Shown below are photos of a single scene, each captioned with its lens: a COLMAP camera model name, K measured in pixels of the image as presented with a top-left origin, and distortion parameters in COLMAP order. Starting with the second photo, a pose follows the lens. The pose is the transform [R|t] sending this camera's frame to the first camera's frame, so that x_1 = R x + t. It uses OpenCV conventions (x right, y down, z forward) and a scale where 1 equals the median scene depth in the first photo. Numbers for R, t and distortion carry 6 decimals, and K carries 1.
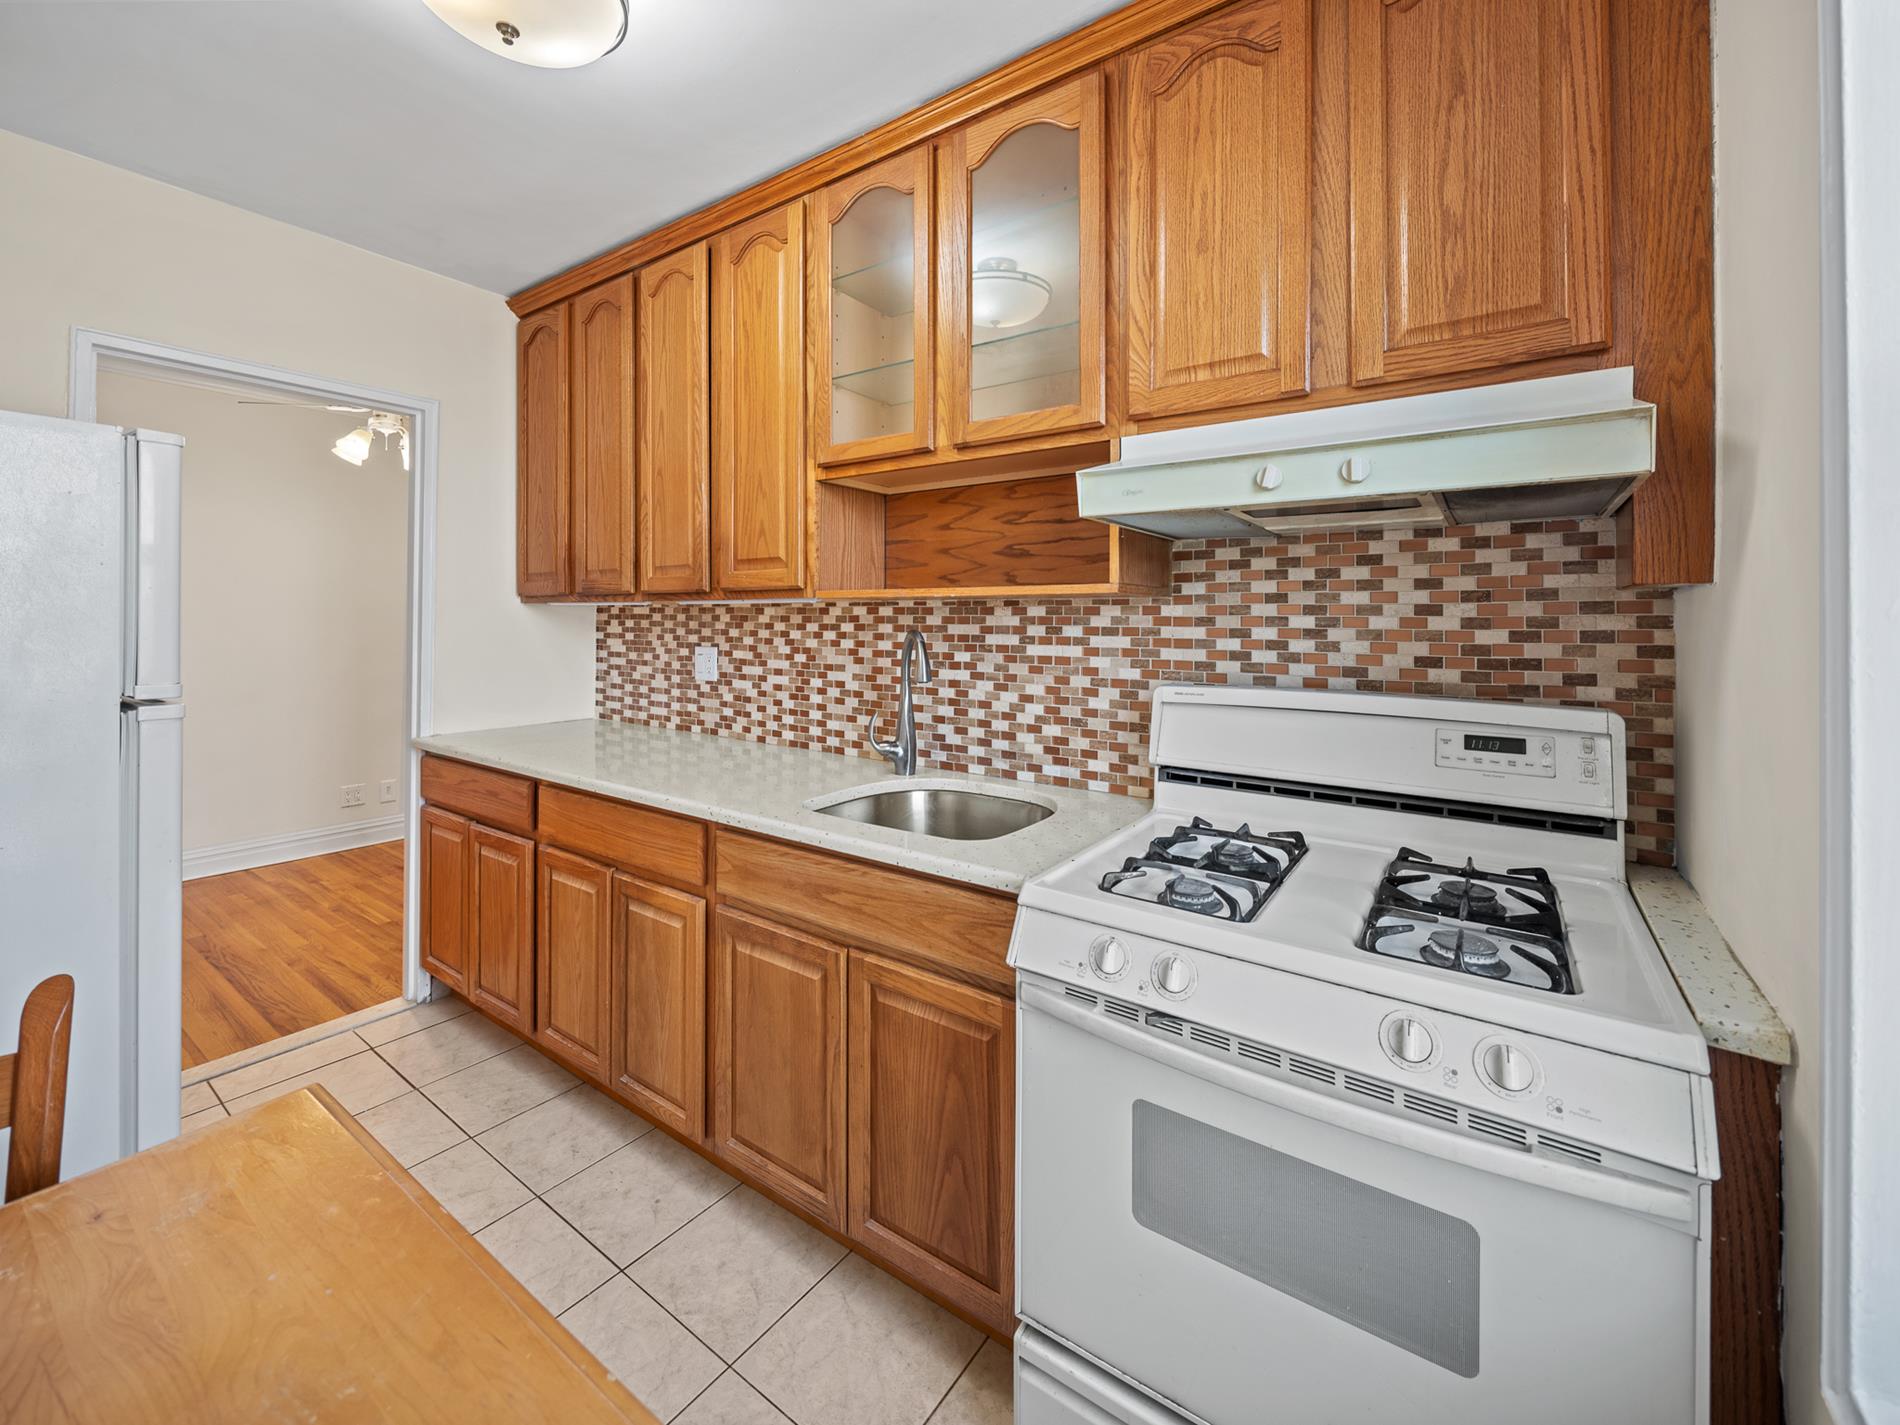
lens RADIAL K [[778.6, 0, 945.1], [0, 778.6, 704.0], [0, 0, 1]] dist [0.000662, -0.000957]
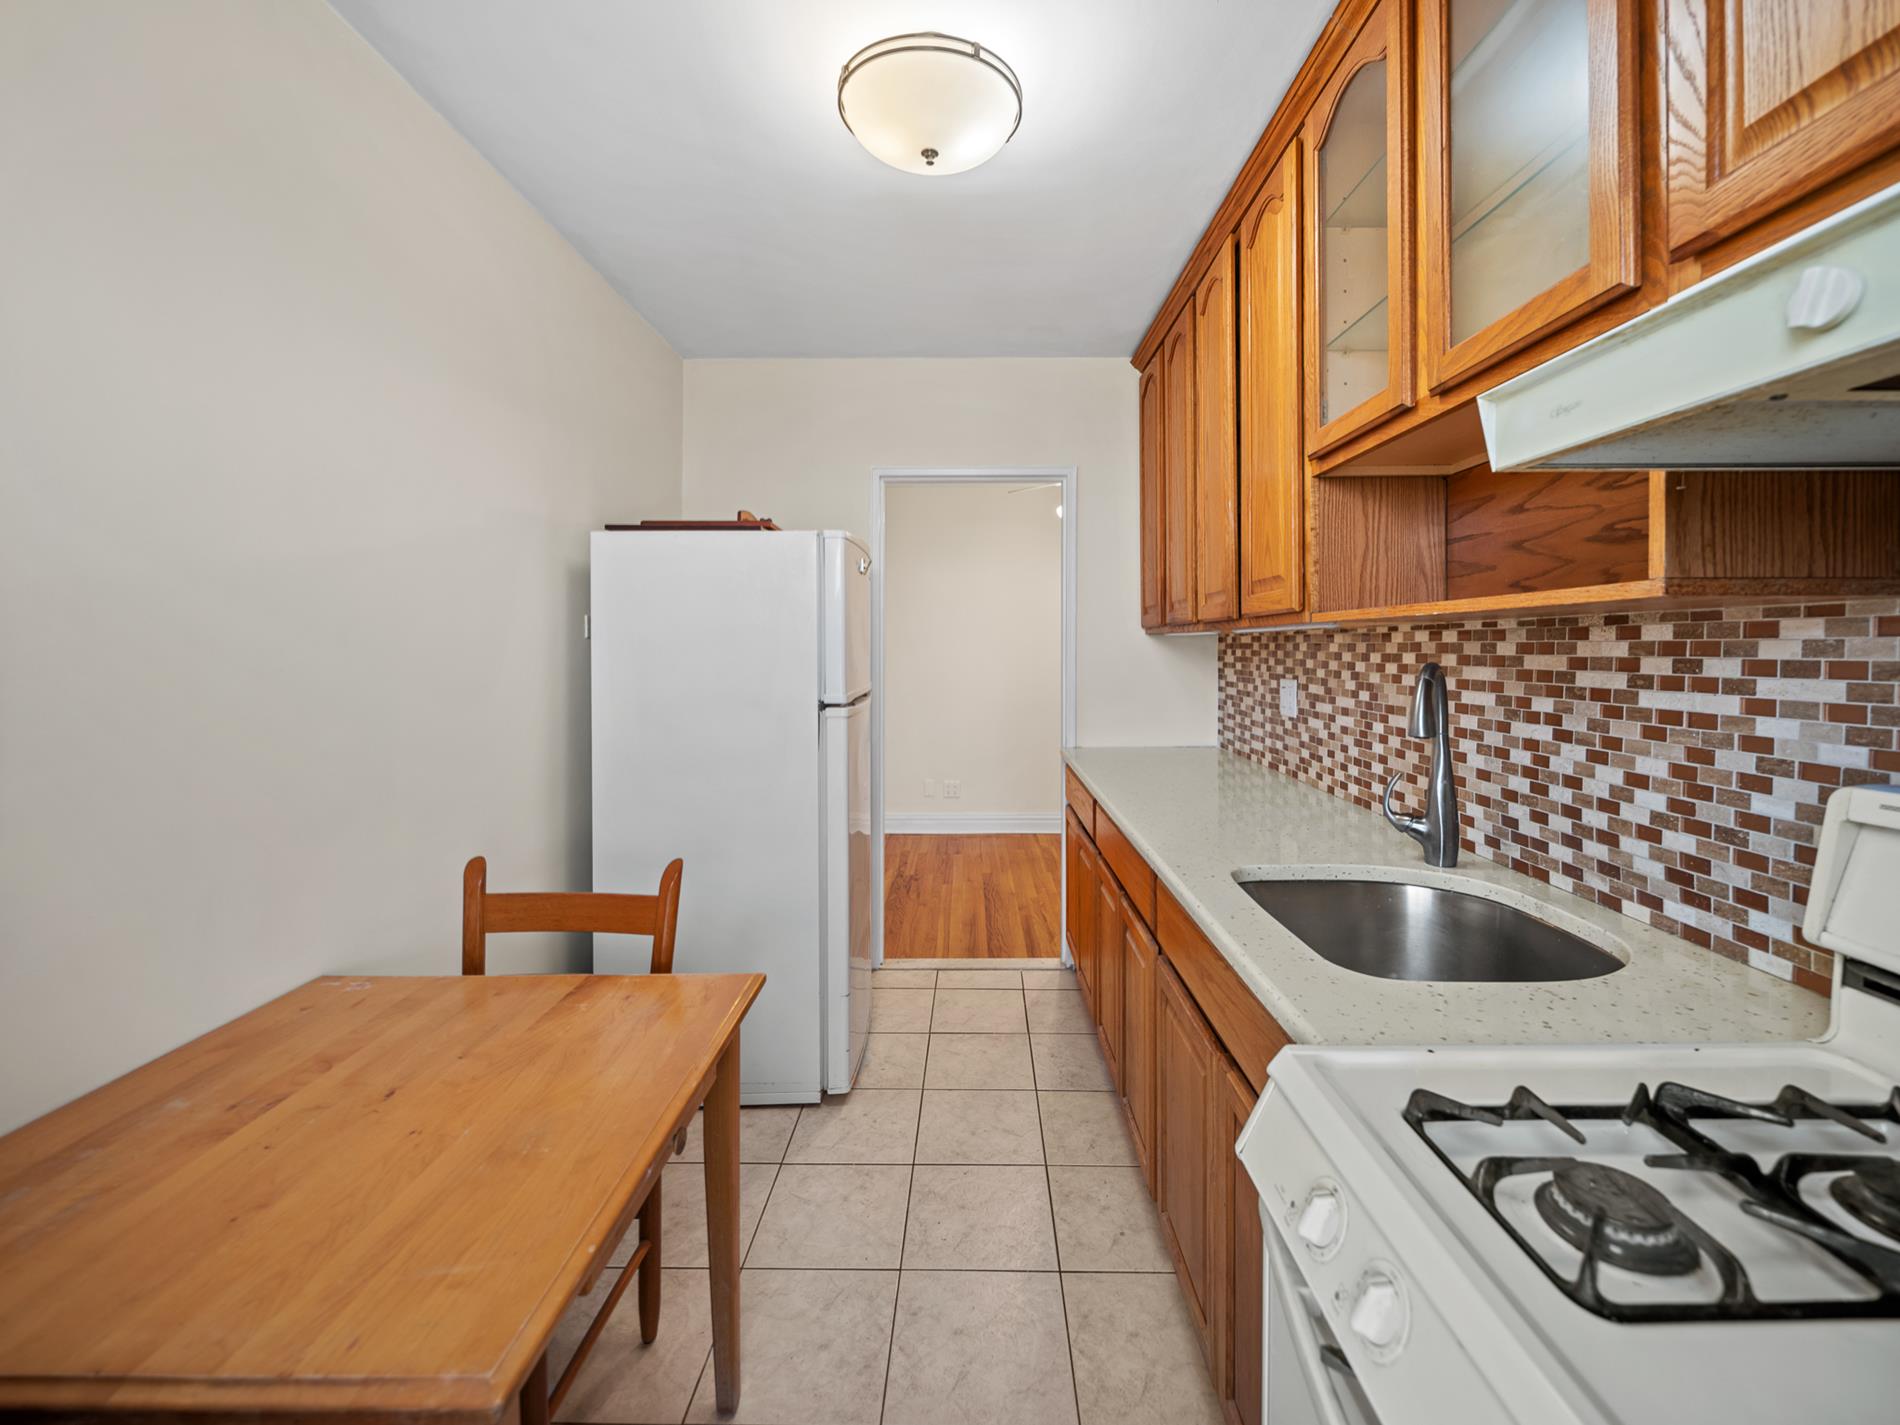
lens RADIAL K [[778.6, 0, 953.5], [0, 778.6, 721.5], [0, 0, 1]] dist [0.000662, -0.000957]
pose [[0.569057, 0.070068, -0.819307, 0.272384], [-0.080470, 0.996326, 0.029316, -0.025513], [0.818351, 0.049247, 0.572605, 0.221074]]
